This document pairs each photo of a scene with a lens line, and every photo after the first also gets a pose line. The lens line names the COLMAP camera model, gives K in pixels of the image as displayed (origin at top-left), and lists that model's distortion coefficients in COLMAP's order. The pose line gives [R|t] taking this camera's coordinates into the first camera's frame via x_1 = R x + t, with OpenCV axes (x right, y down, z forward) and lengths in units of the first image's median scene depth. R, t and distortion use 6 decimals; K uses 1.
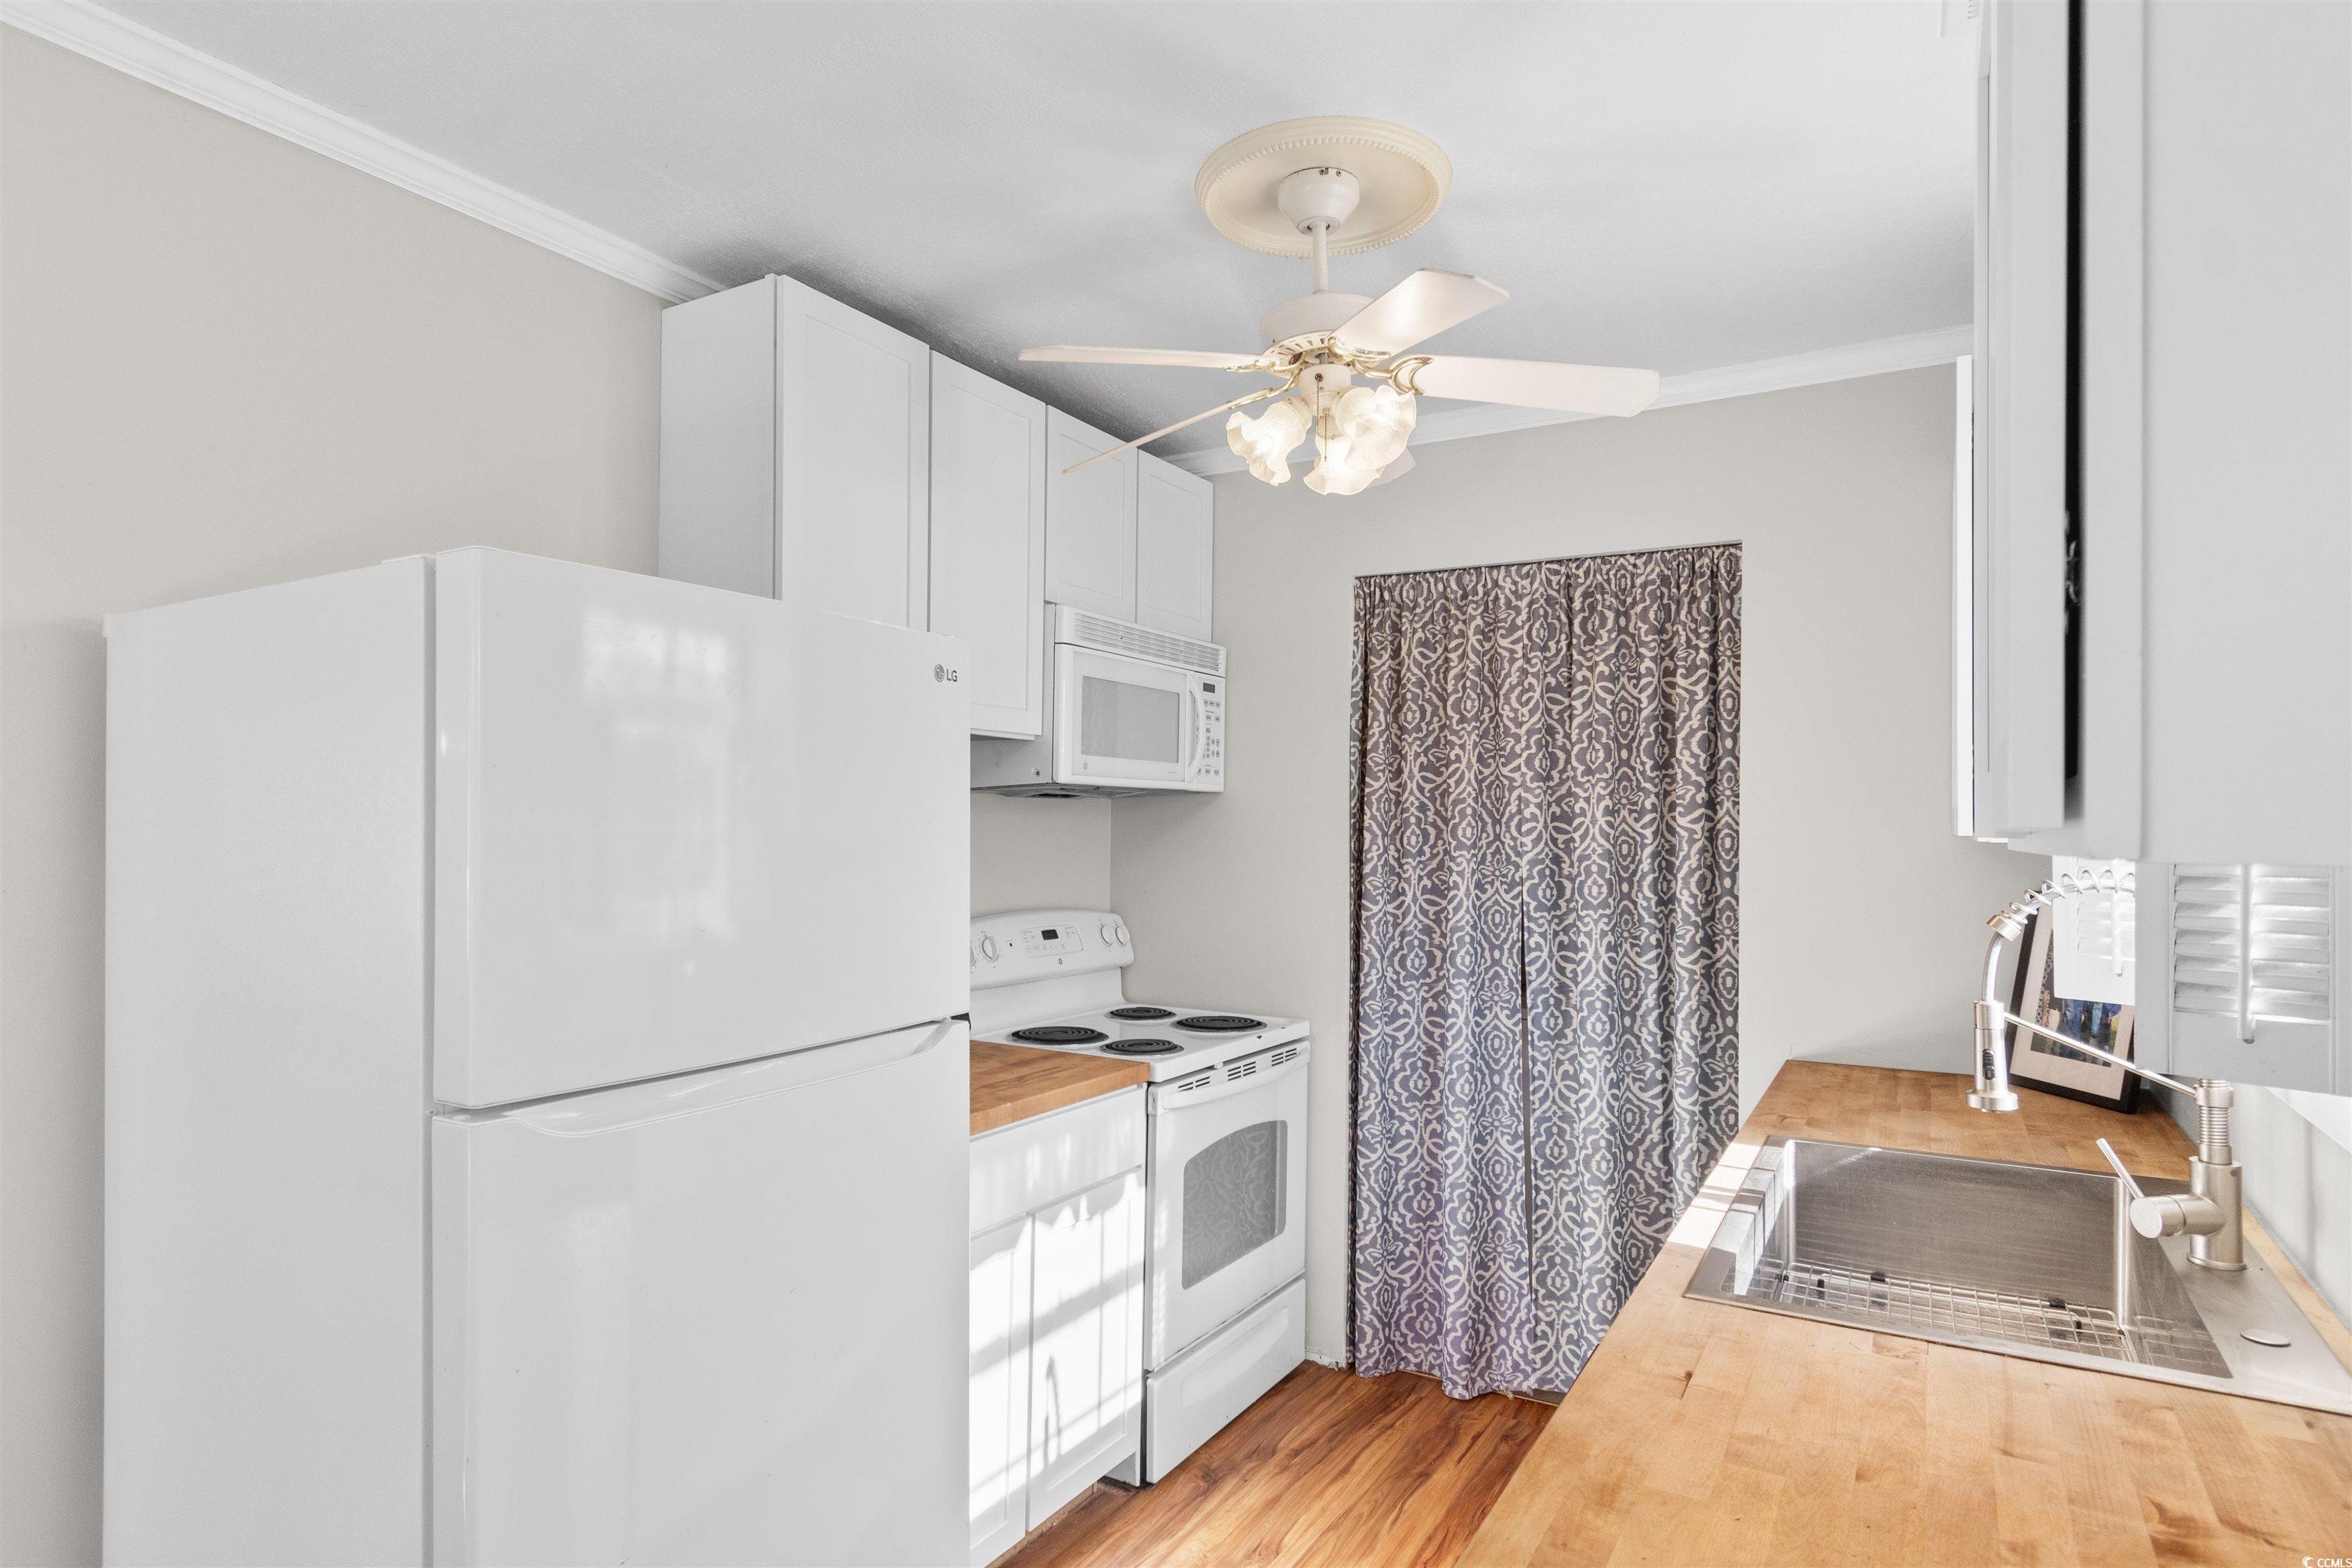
lens RADIAL K [[1284.3, 0, 1177.1], [0, 1284.3, 821.9], [0, 0, 1]] dist [0.003277, -0.004868]
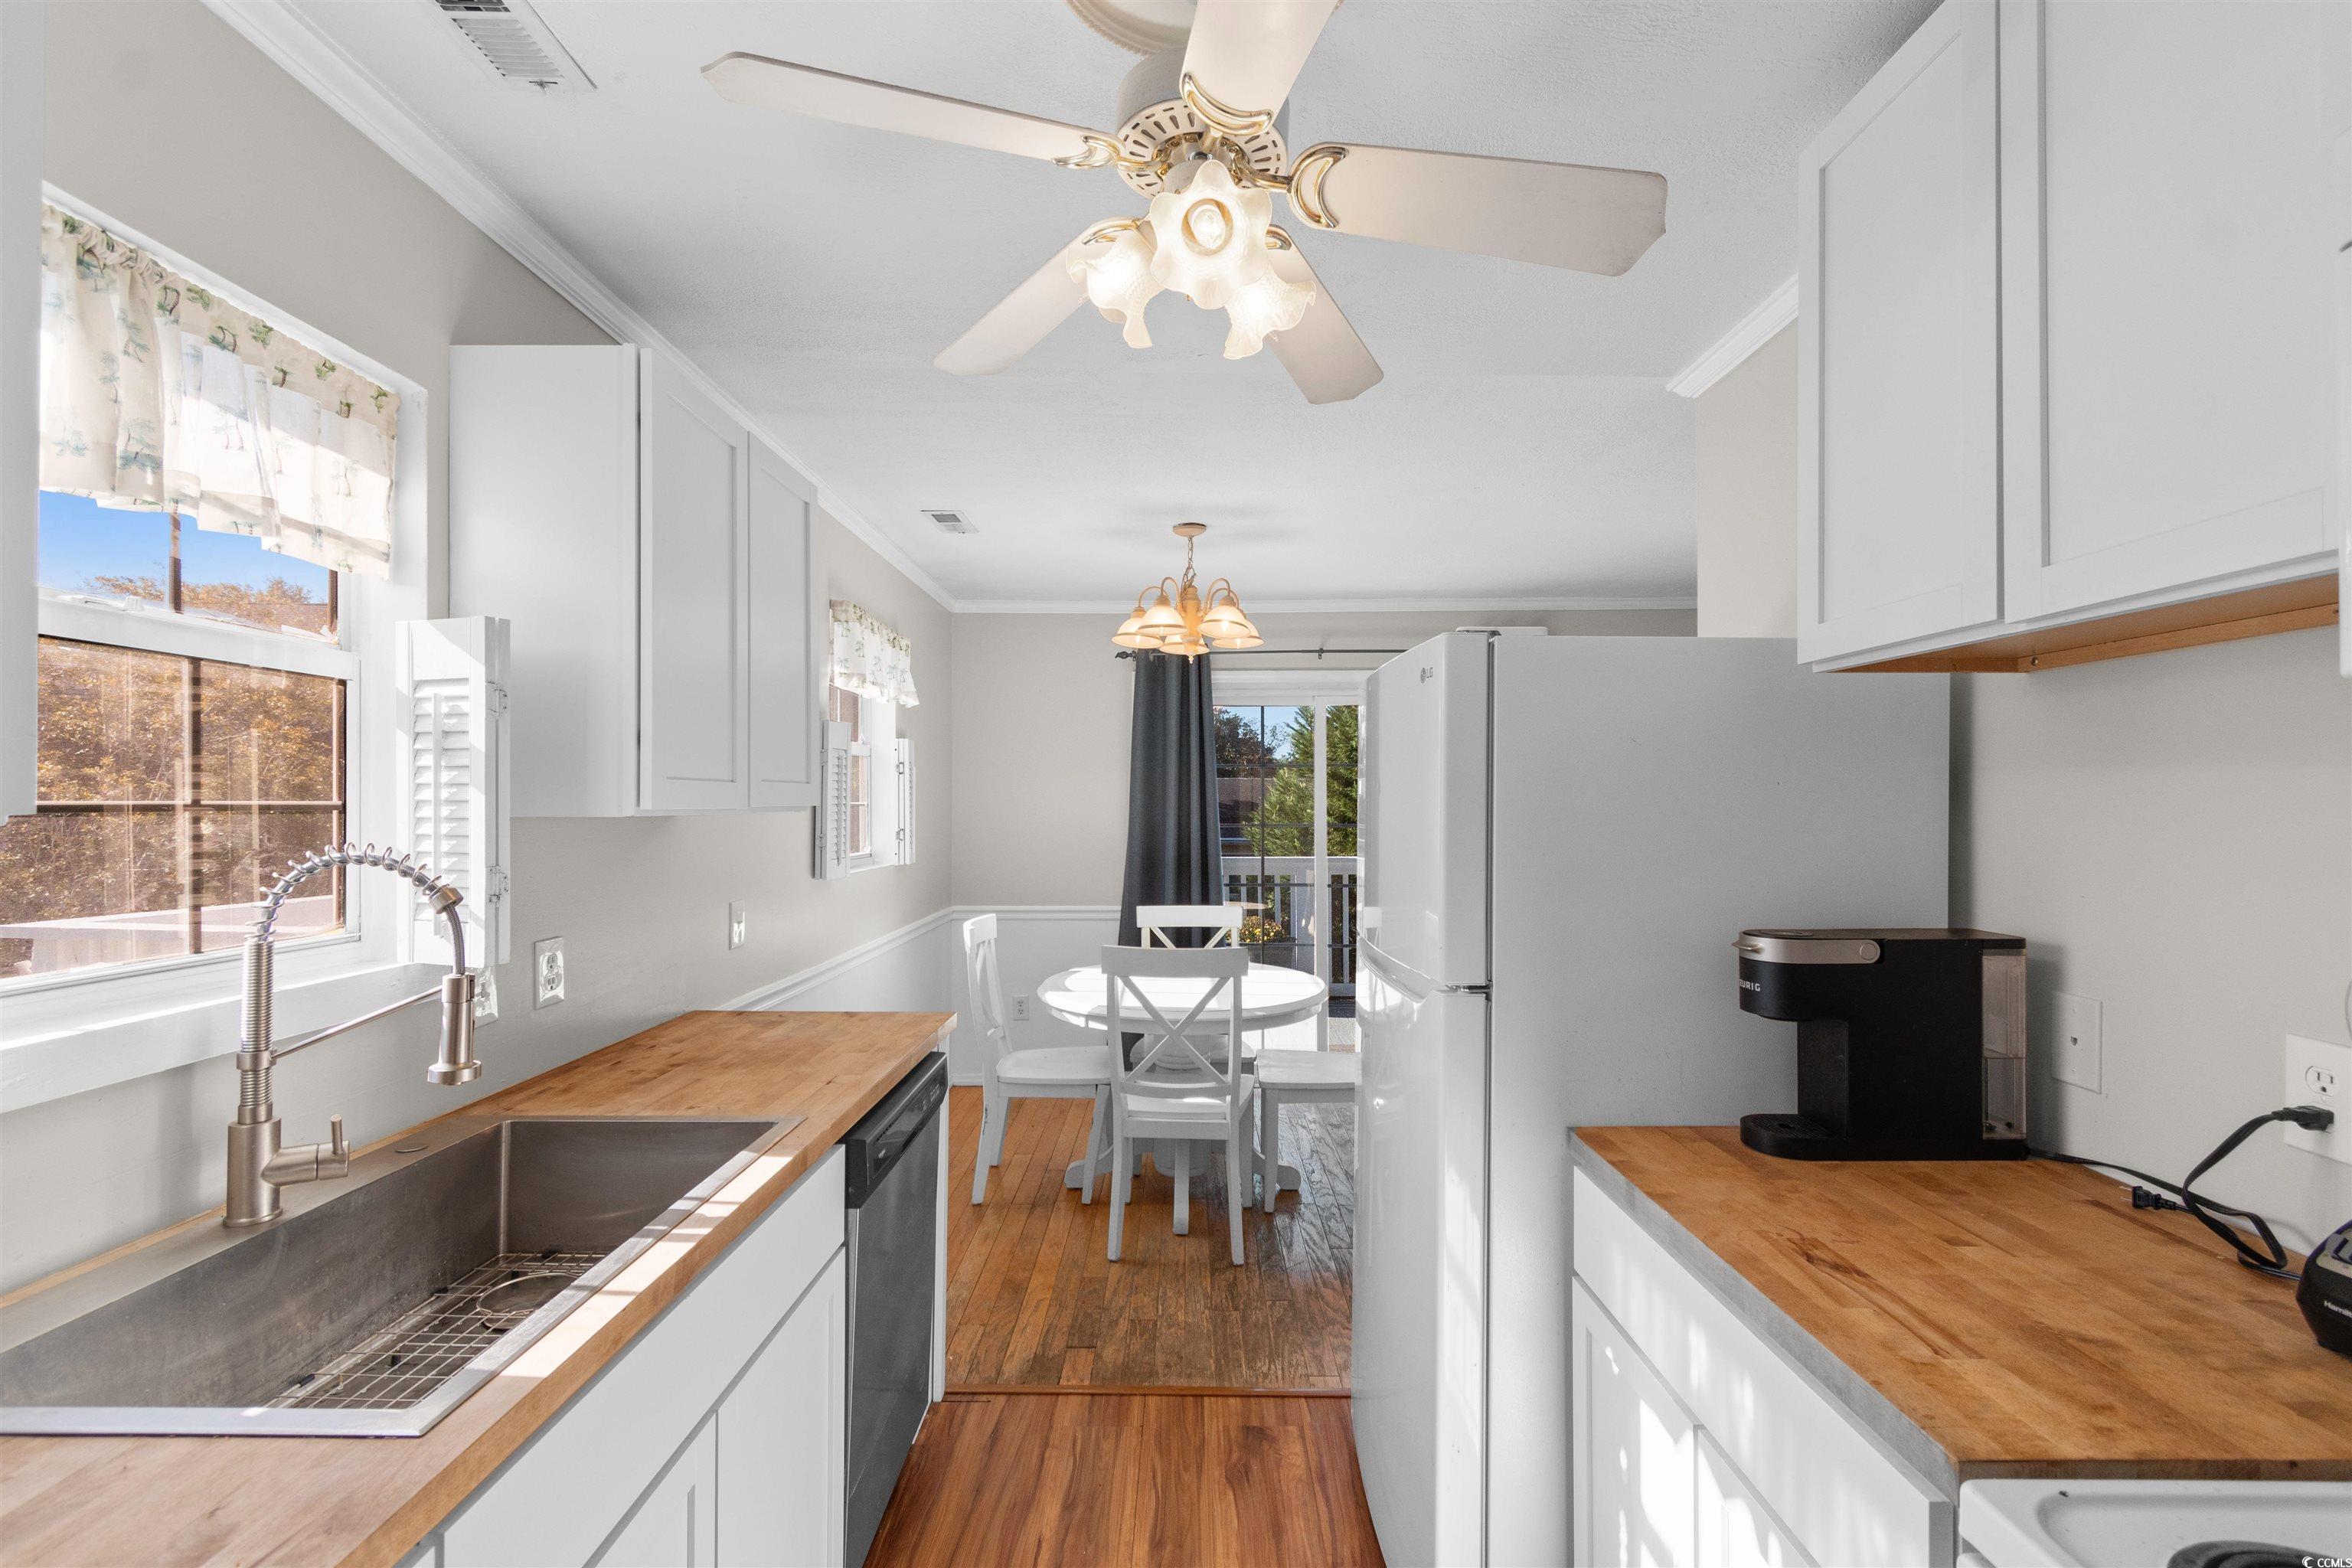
lens RADIAL K [[1041.6, 0, 1173.6], [0, 1041.6, 797.7], [0, 0, 1]] dist [0.005789, -0.001881]
pose [[-0.866505, -0.008869, -0.499090, 0.286734], [-0.001965, 0.999895, -0.014357, 0.006741], [0.499165, -0.011460, -0.866431, 1.025433]]
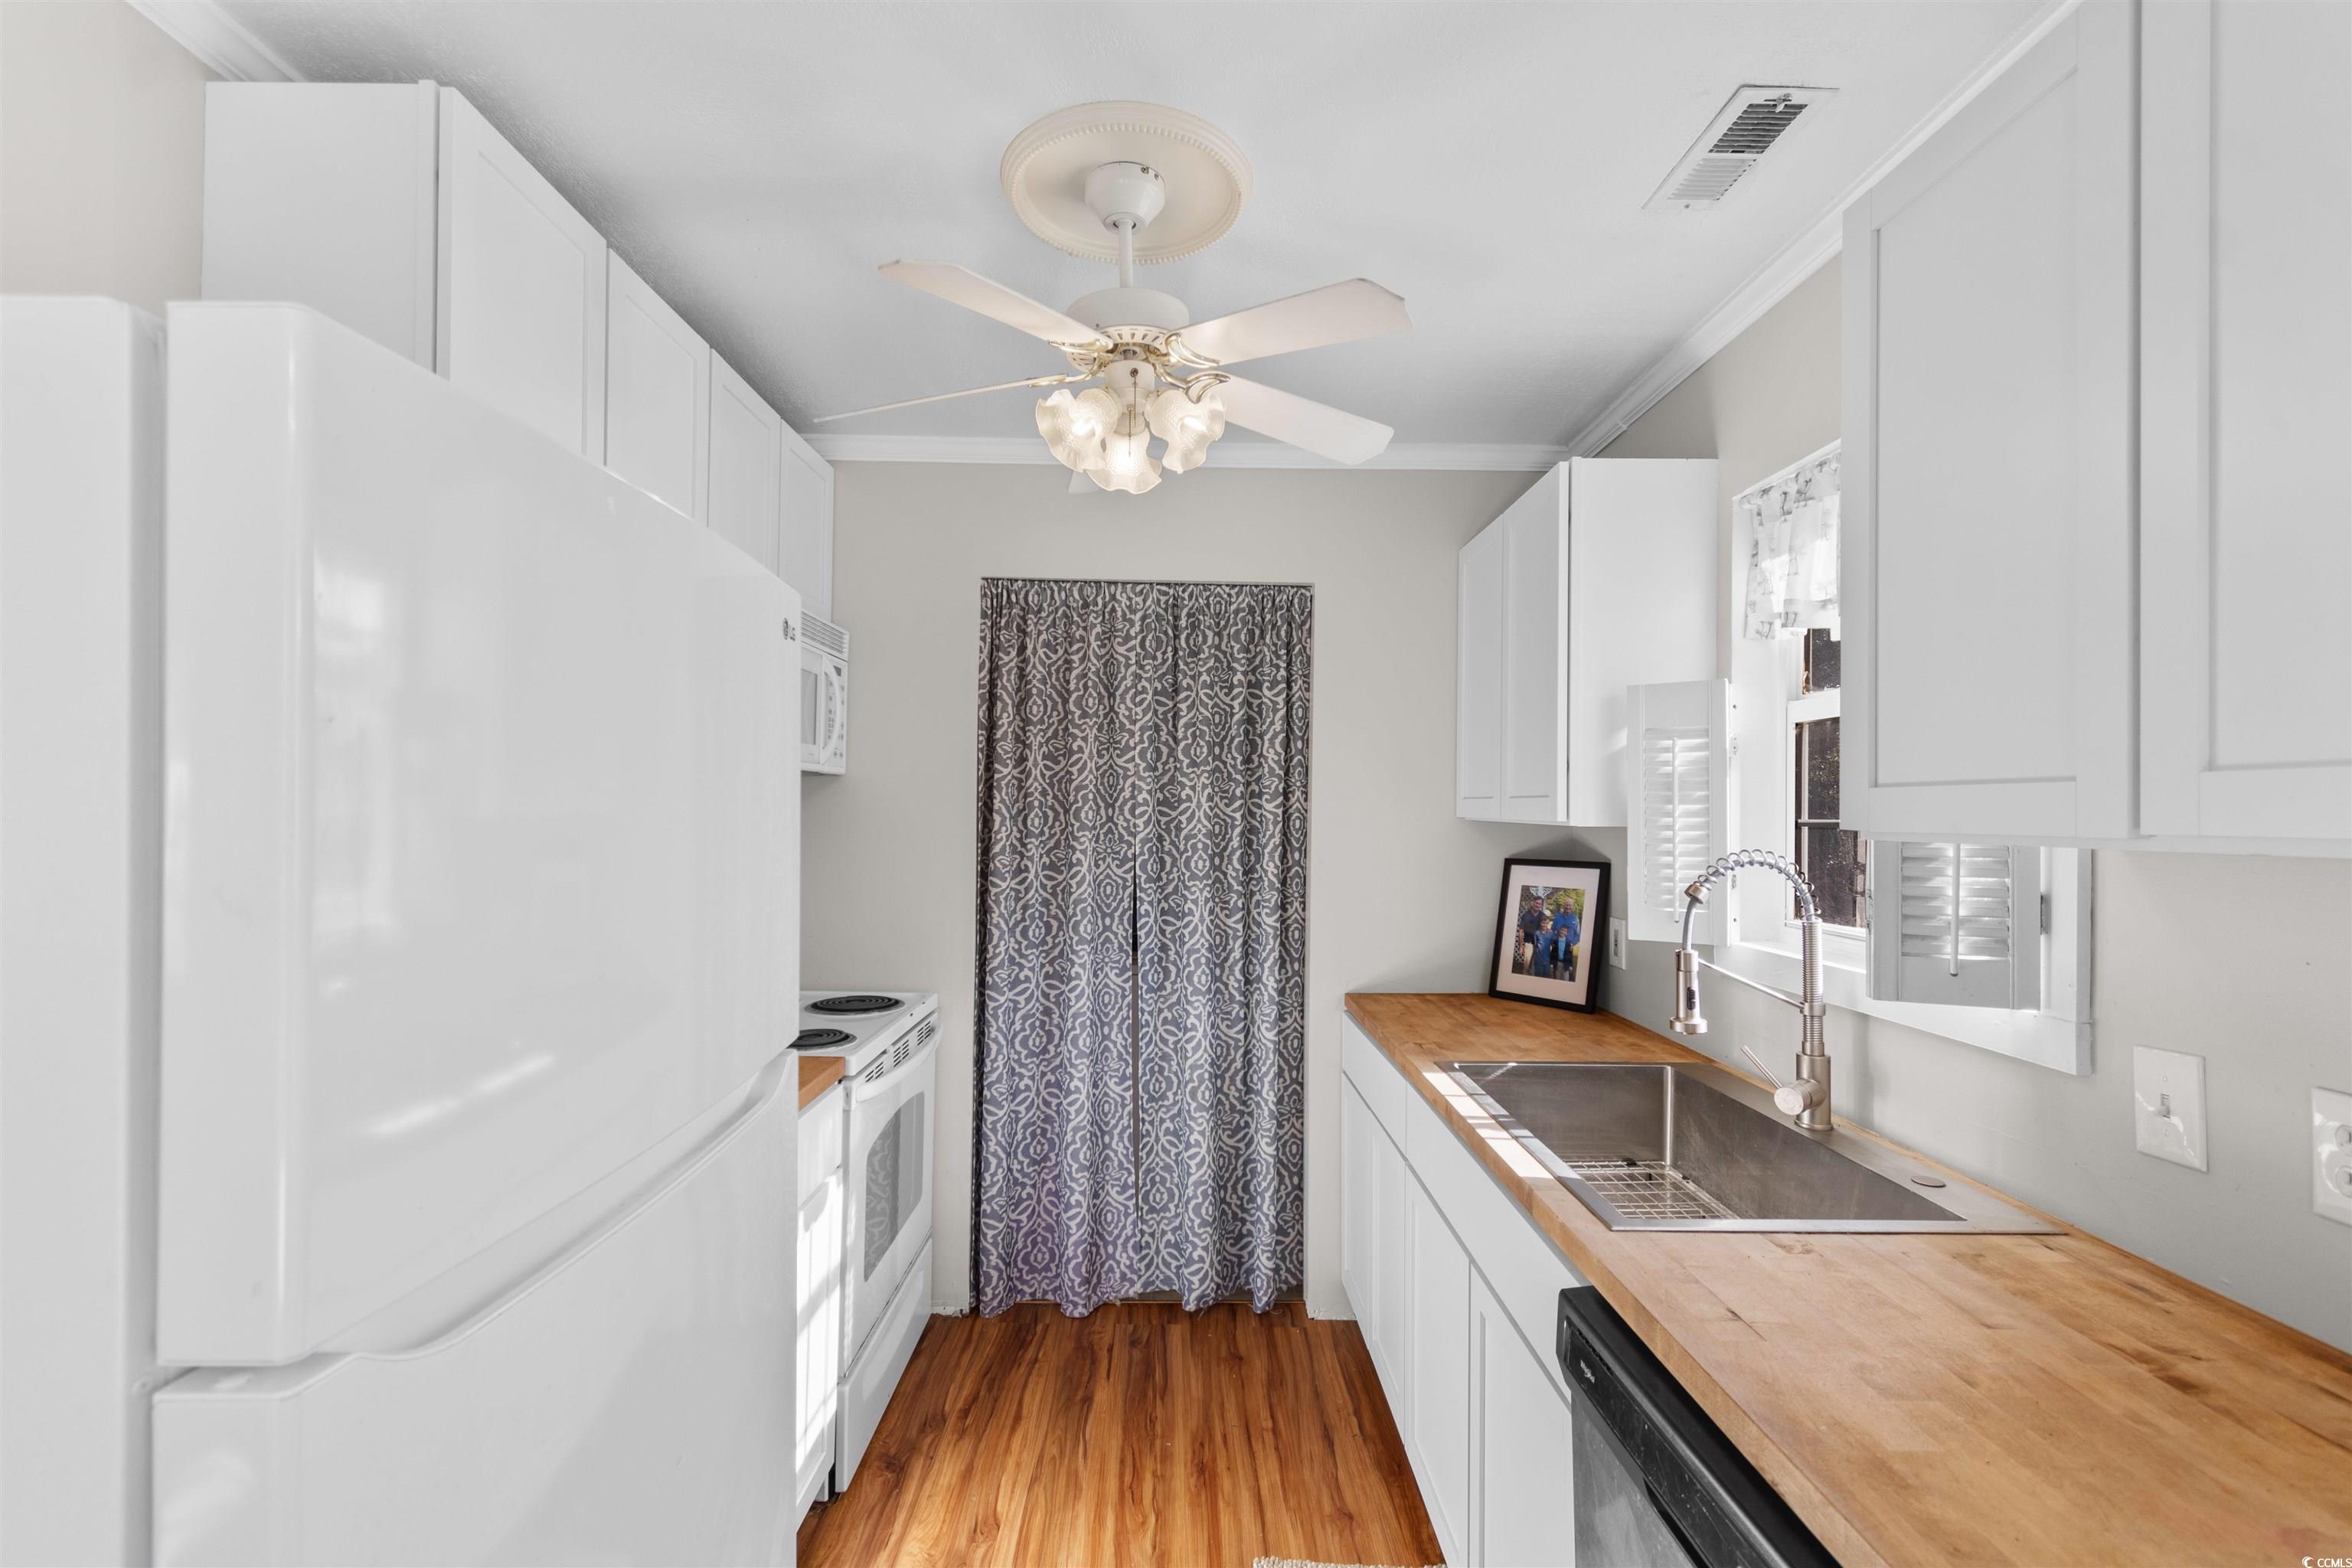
lens RADIAL K [[1041.6, 0, 1176.8], [0, 1041.6, 804.3], [0, 0, 1]] dist [0.005789, -0.001881]
pose [[0.856713, 0.003927, 0.515778, -0.190012], [-0.006664, 0.999972, 0.003456, -0.005229], [-0.515750, -0.006399, 0.856715, 0.183274]]
